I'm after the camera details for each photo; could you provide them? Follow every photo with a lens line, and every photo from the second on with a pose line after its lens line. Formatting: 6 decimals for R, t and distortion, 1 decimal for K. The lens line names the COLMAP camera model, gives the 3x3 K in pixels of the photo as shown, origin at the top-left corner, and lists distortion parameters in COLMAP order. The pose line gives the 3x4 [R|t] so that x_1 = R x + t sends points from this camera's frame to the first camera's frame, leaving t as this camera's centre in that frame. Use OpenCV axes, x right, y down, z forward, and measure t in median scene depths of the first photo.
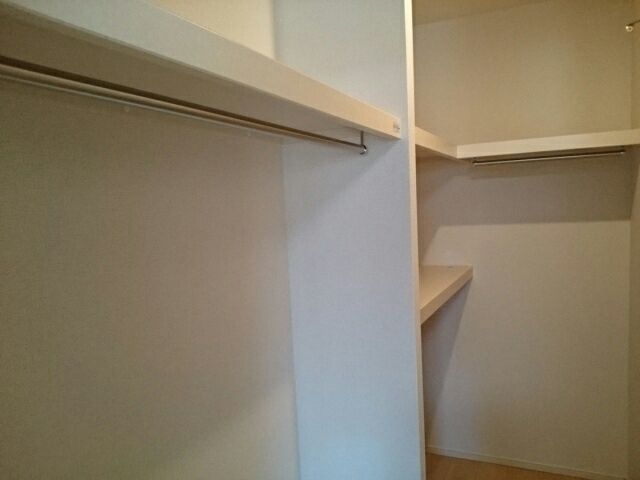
lens RADIAL K [[489.5, 0, 320.0], [0, 489.5, 240.0], [0, 0, 1]] dist [0.001487, 0.001020]
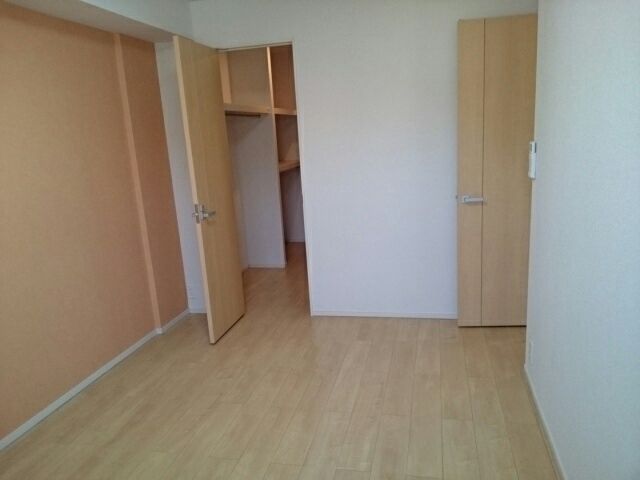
lens RADIAL K [[489.5, 0, 320.0], [0, 489.5, 240.0], [0, 0, 1]] dist [0.001487, 0.001020]
pose [[0.964632, -0.067040, 0.254933, -0.411079], [0.036860, 0.991922, 0.121374, 0.257837], [-0.261011, -0.107685, 0.959311, -2.369755]]
